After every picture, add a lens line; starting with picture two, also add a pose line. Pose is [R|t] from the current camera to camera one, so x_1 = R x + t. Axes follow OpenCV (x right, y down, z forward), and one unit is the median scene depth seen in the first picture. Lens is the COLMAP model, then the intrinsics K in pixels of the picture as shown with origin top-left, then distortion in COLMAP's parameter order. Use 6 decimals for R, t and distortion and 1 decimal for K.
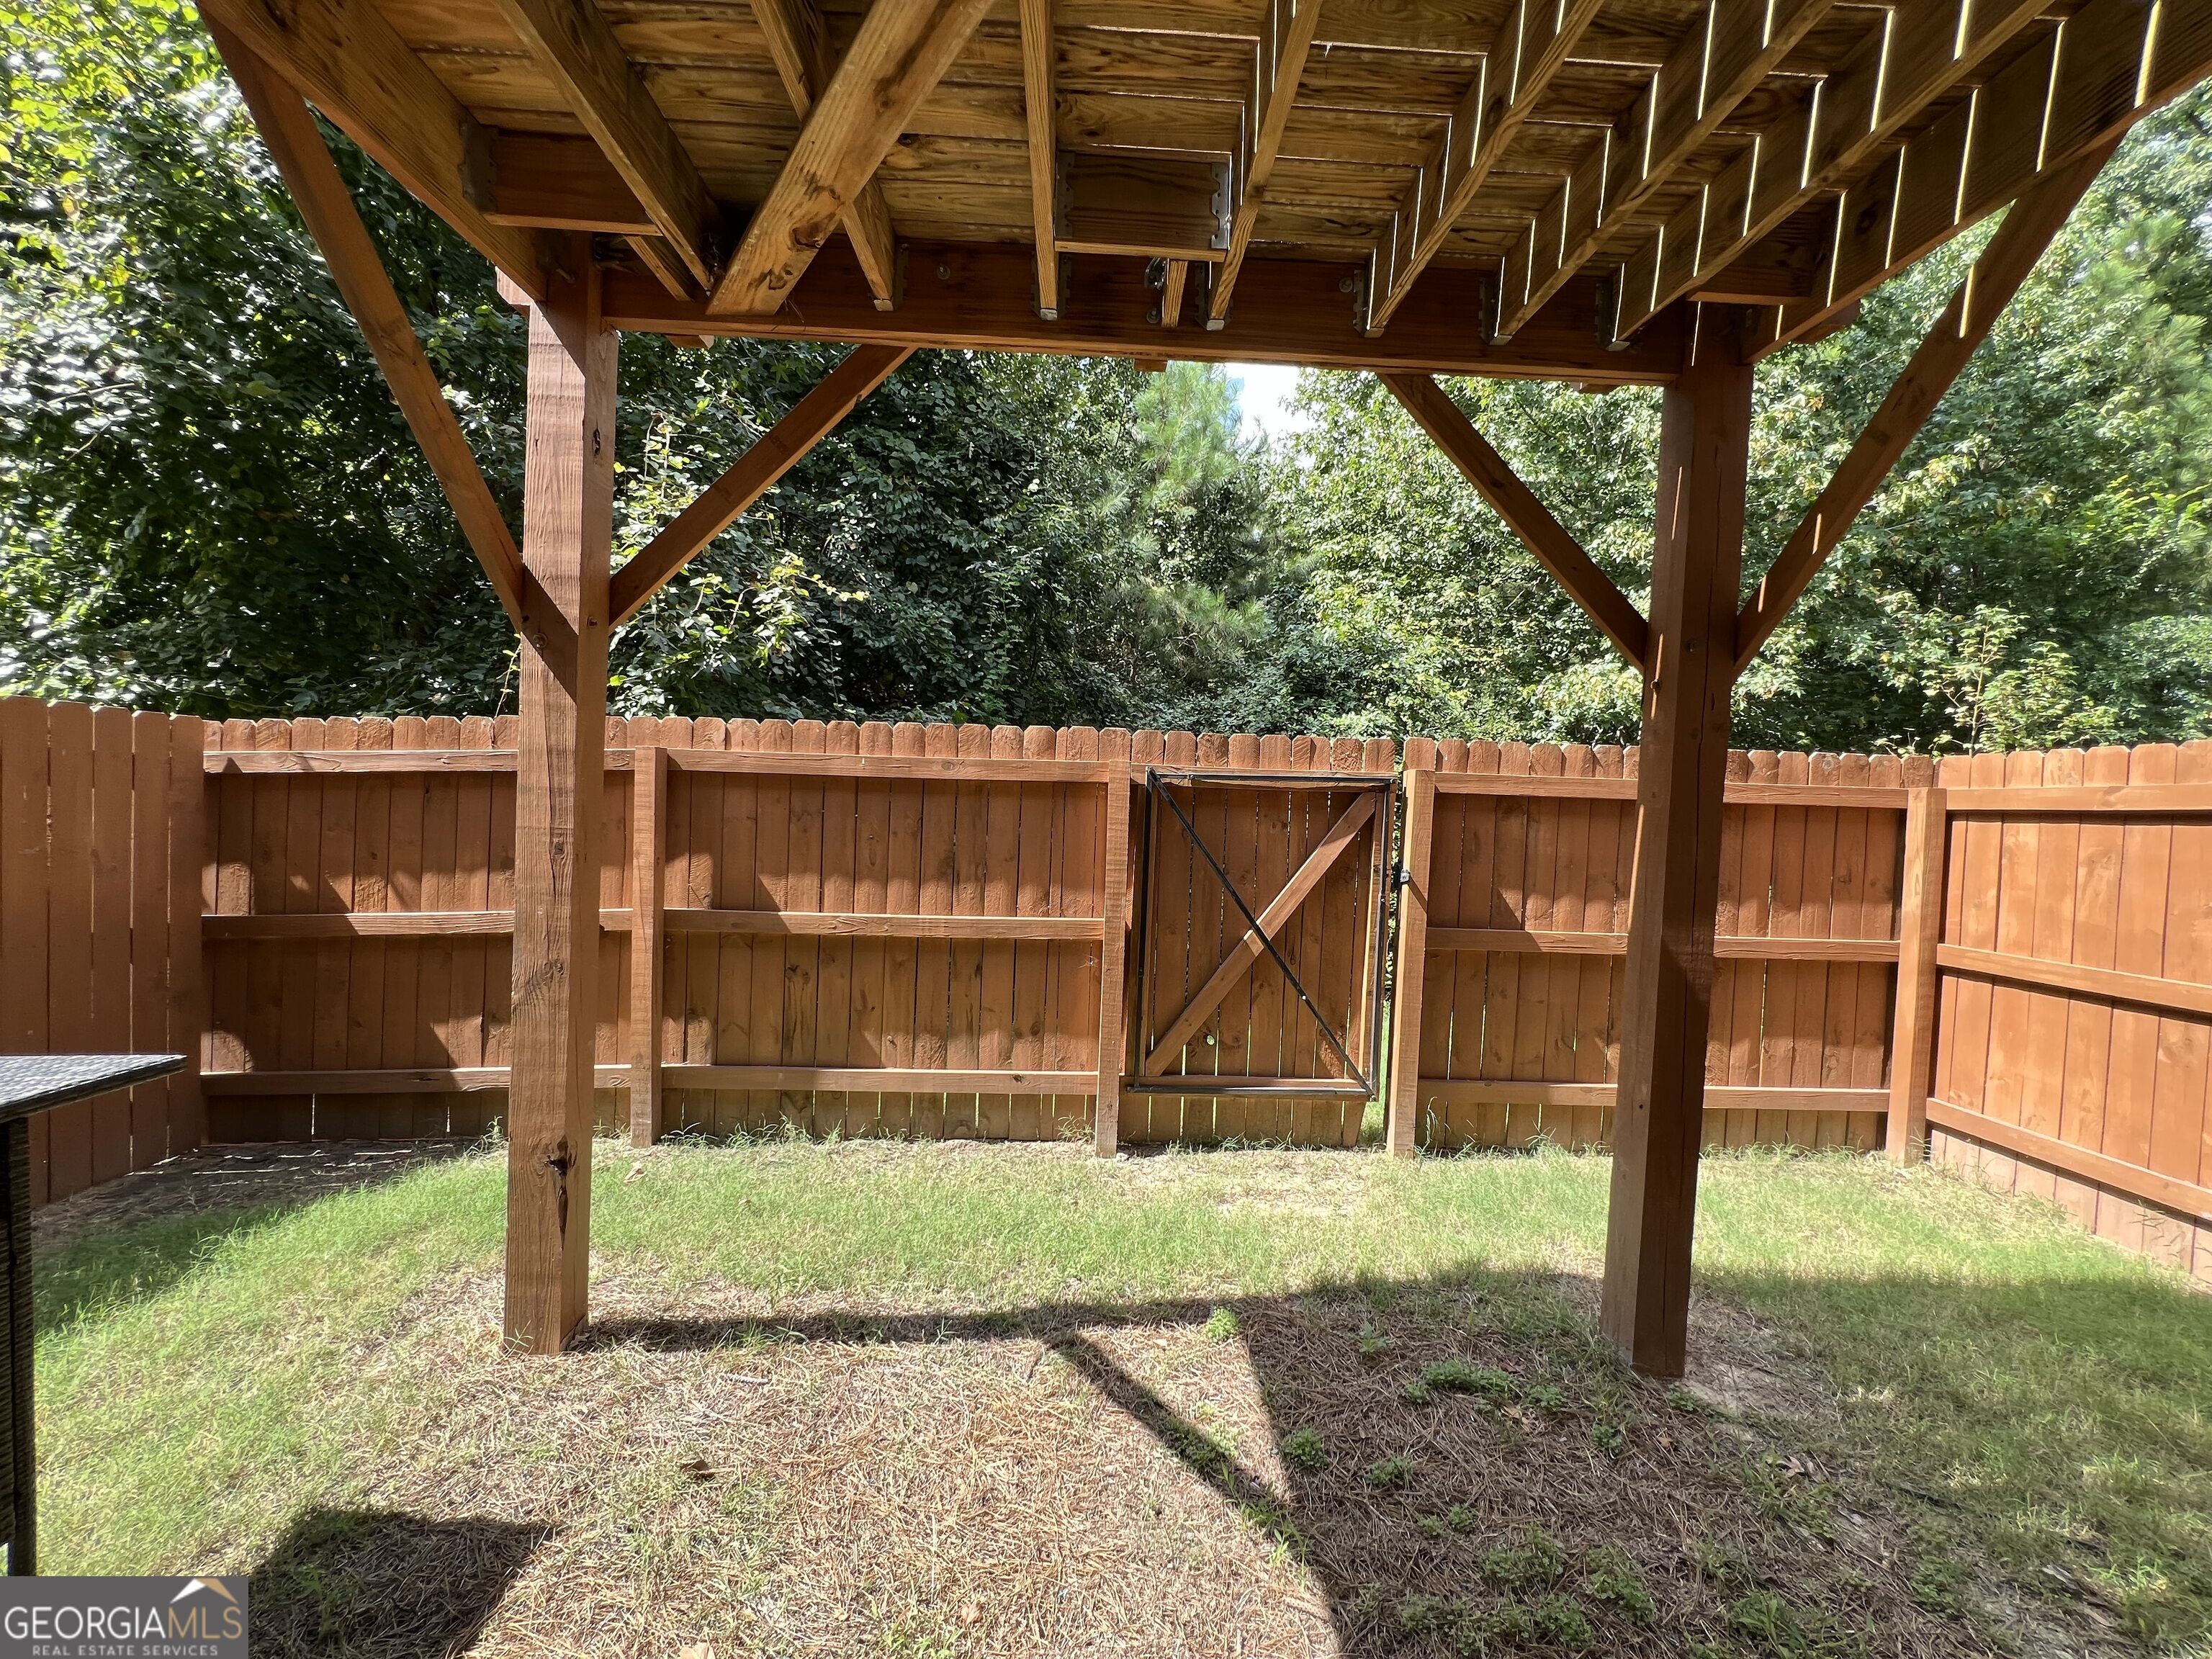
lens RADIAL K [[886.1, 0, 1103.5], [0, 886.1, 822.1], [0, 0, 1]] dist [-0.001764, 0.000726]
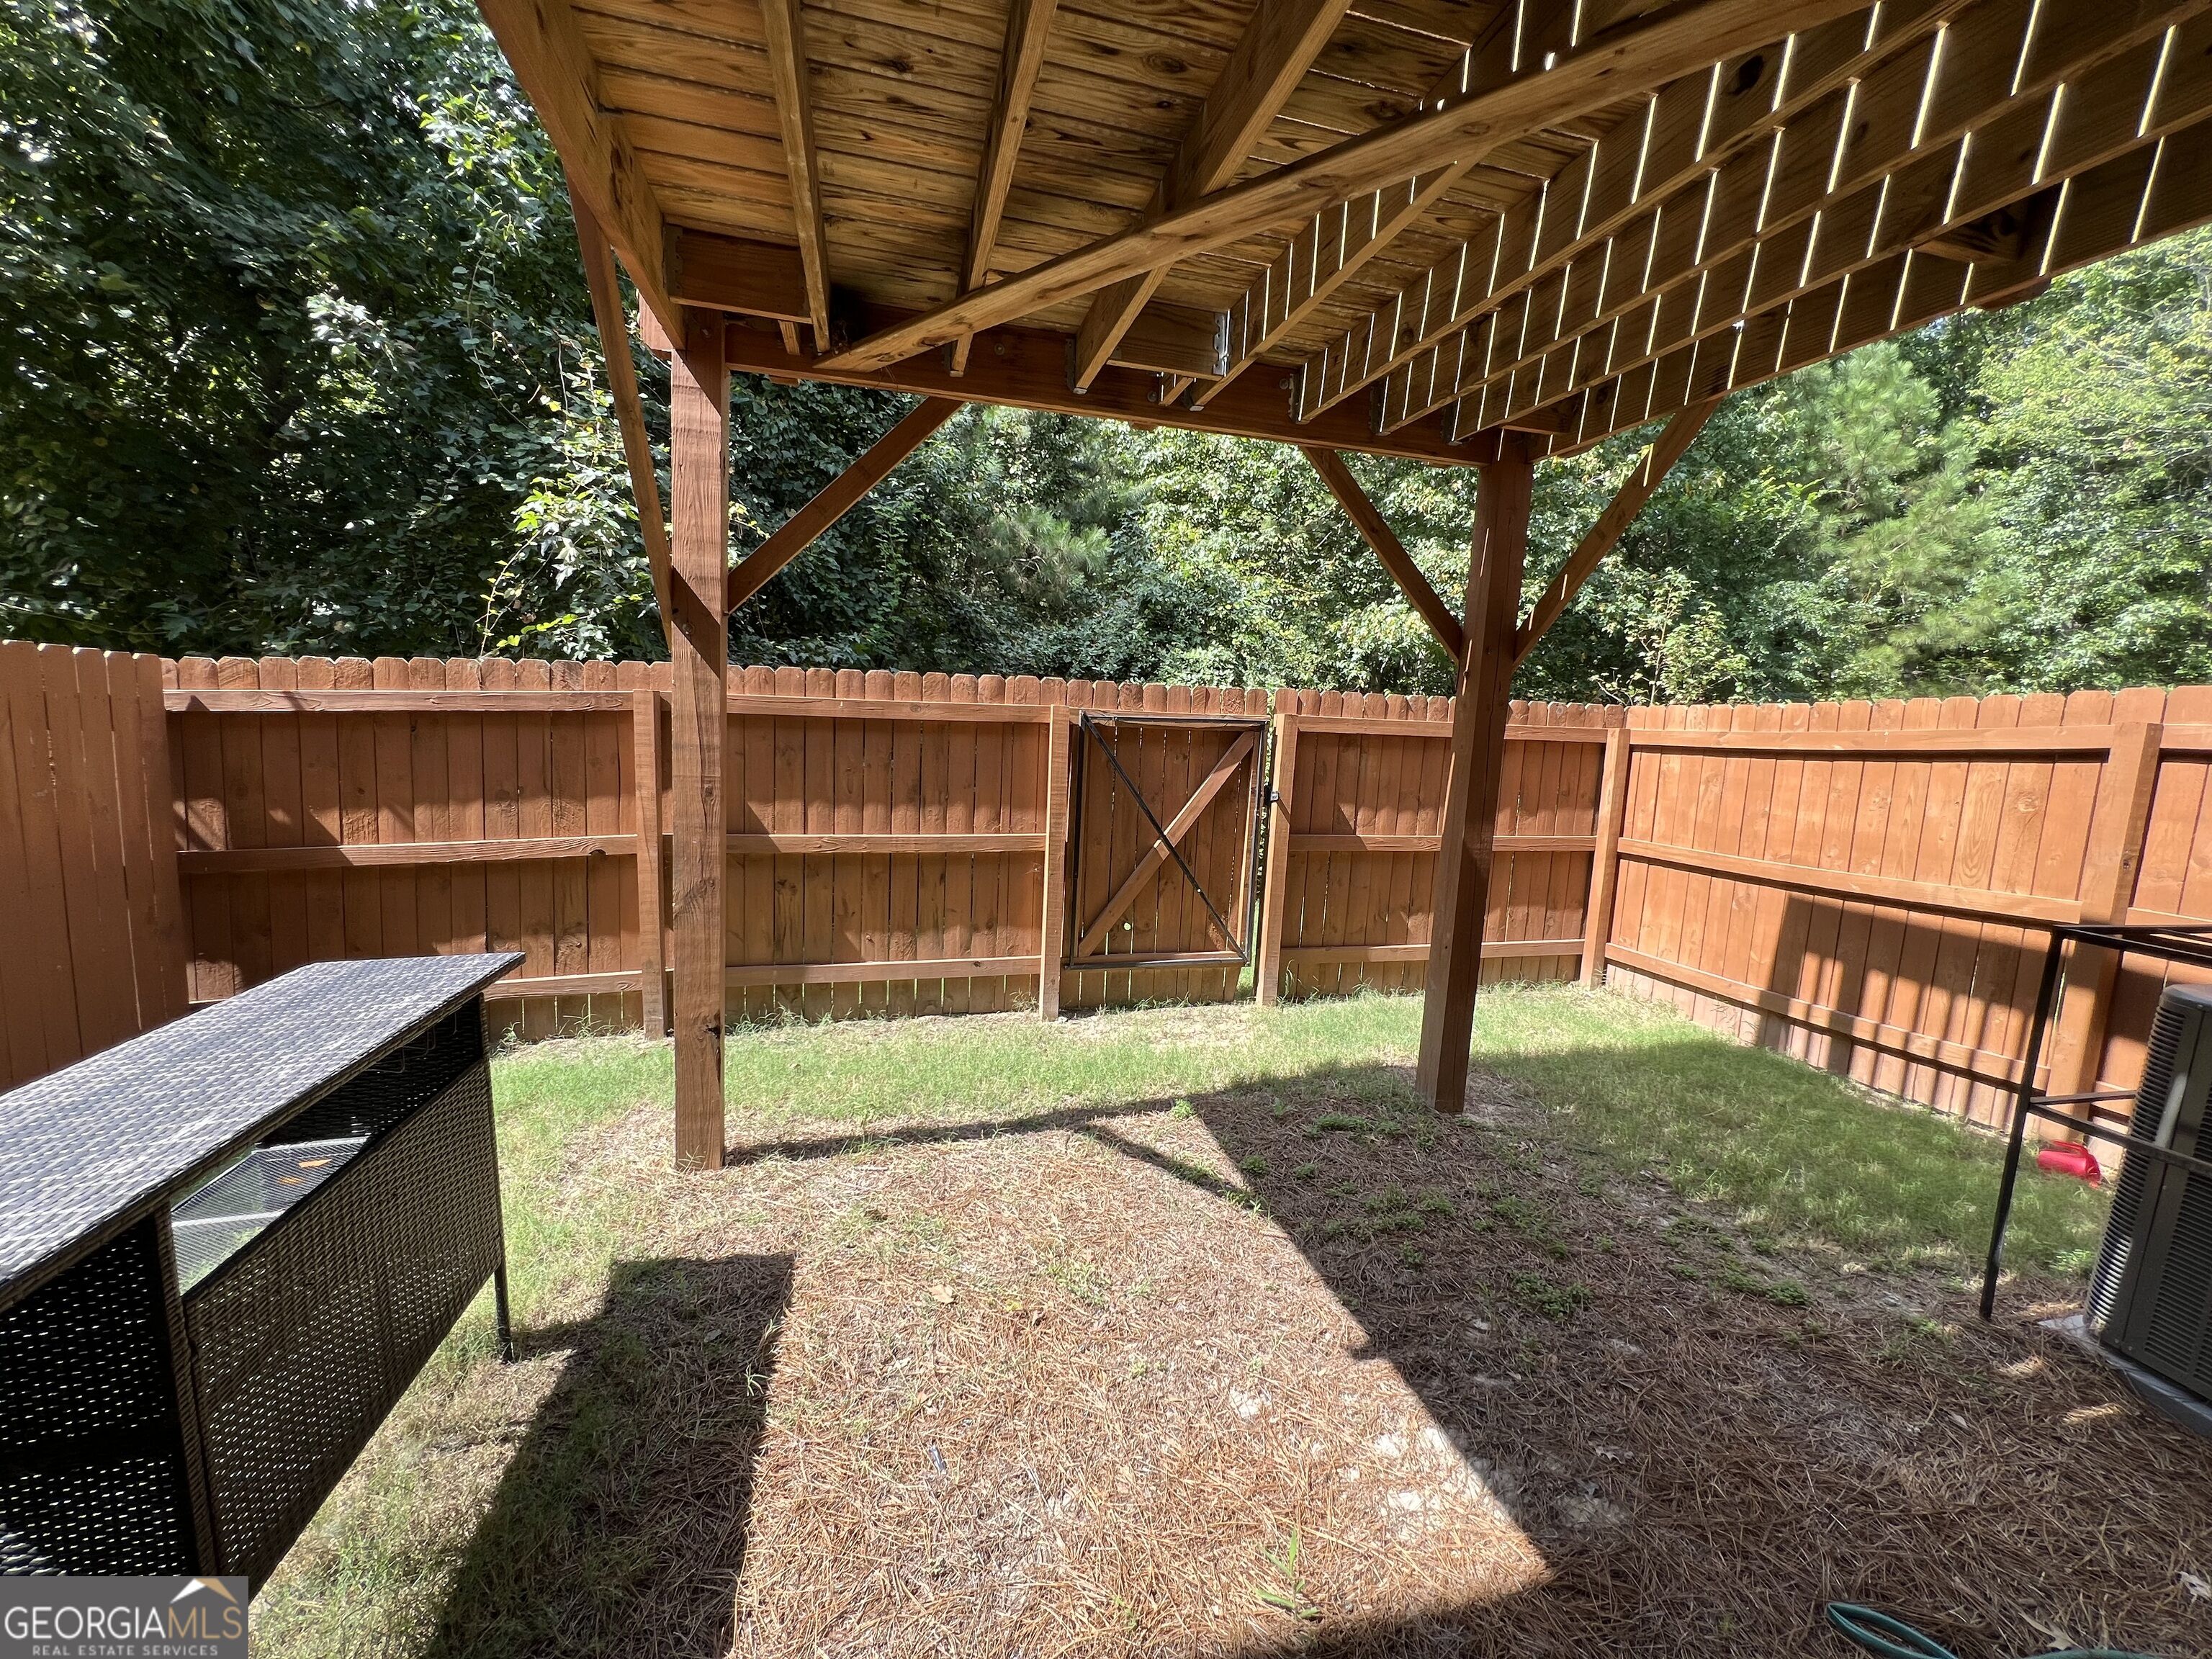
lens RADIAL K [[886.1, 0, 1103.5], [0, 886.1, 822.1], [0, 0, 1]] dist [-0.001764, 0.000726]
pose [[0.976145, -0.020643, 0.216134, -0.187493], [-0.001680, 0.994722, 0.102591, -0.033909], [-0.217111, -0.100506, 0.970959, -0.215172]]
